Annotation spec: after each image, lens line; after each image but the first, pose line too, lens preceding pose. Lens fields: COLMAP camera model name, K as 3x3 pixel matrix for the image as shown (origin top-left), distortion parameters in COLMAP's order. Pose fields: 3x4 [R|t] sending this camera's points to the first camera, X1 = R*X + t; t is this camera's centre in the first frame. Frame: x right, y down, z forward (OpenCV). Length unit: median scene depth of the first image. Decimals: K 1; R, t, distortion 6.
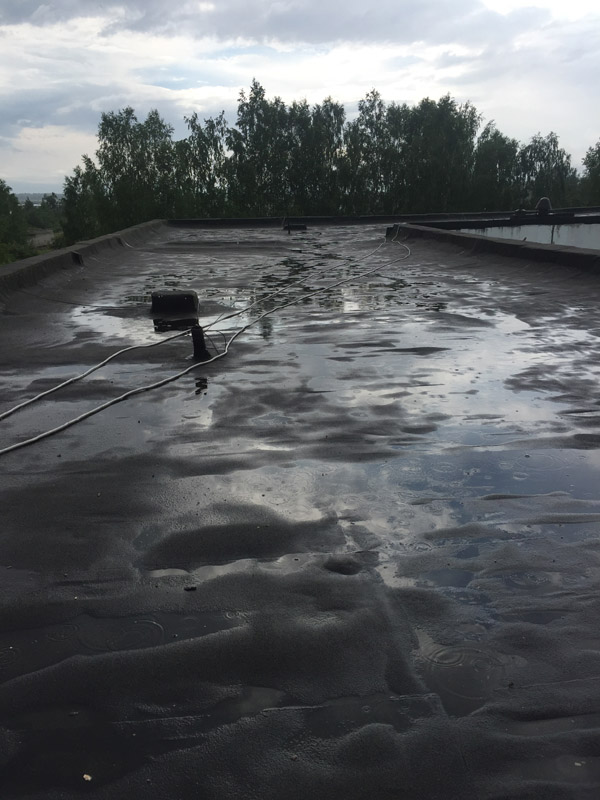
lens RADIAL K [[717.4, 0, 321.9], [0, 717.4, 403.4], [0, 0, 1]] dist [0.065788, 0.032881]
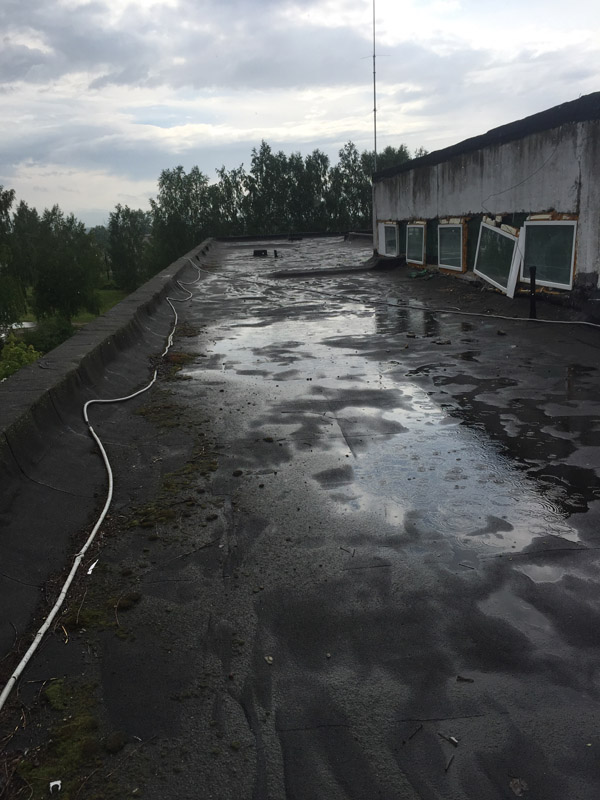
lens RADIAL K [[717.4, 0, 302.1], [0, 717.4, 393.4], [0, 0, 1]] dist [0.065788, 0.032881]
pose [[0.999371, -0.023534, -0.026517, 0.007762], [0.022289, 0.998679, -0.046302, 0.108076], [0.027572, 0.045682, 0.998575, -0.367032]]
